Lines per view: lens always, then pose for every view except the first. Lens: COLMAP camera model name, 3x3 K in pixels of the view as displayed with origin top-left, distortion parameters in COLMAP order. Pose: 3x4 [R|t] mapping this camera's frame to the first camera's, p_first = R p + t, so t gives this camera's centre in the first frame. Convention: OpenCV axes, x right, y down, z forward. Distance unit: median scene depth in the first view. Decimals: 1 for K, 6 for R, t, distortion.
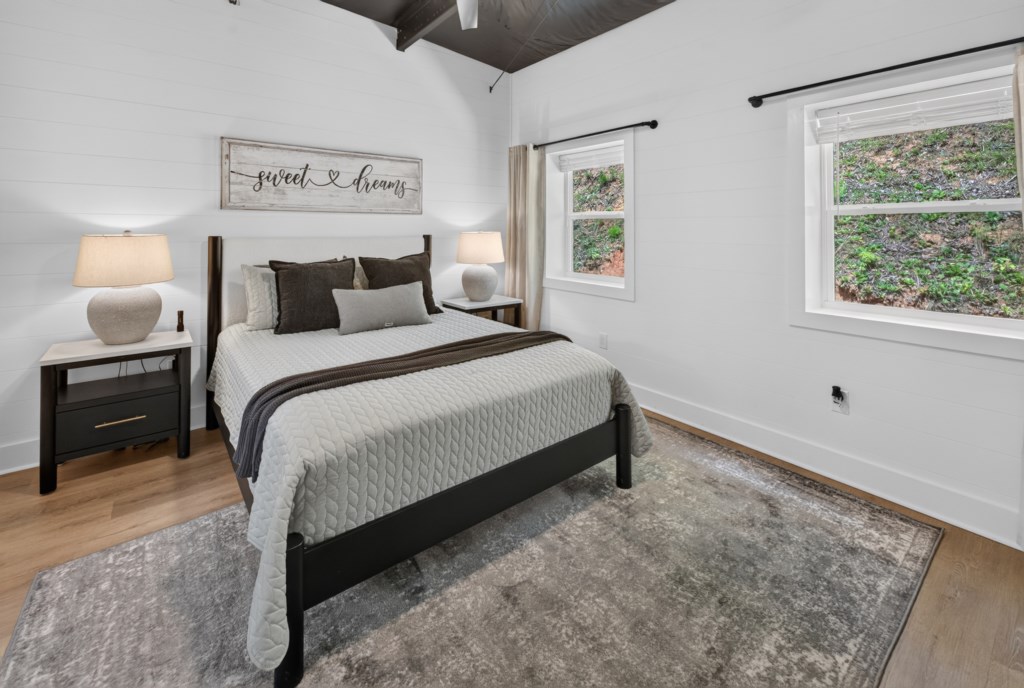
lens RADIAL K [[451.5, 0, 515.2], [0, 451.5, 225.9], [0, 0, 1]] dist [-0.000097, 0.000518]
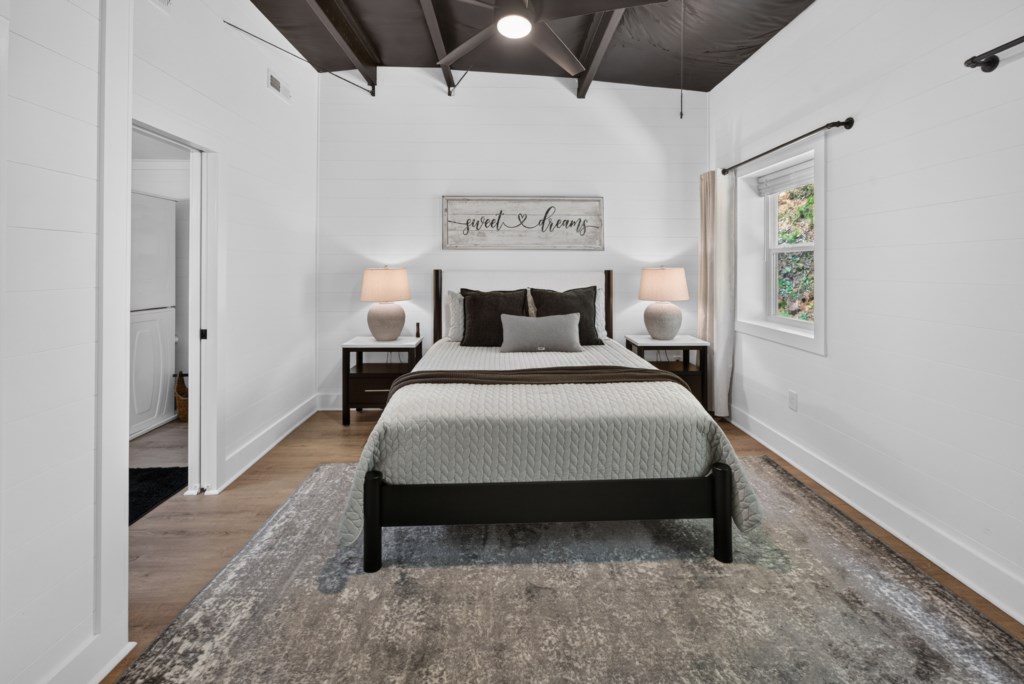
lens RADIAL K [[459.0, 0, 515.9], [0, 459.0, 270.4], [0, 0, 1]] dist [-0.015501, 0.011224]
pose [[0.788504, 0.002631, -0.615024, 0.367980], [0.002998, 0.999963, 0.008121, 0.014469], [0.615023, -0.008247, 0.788466, 0.060779]]
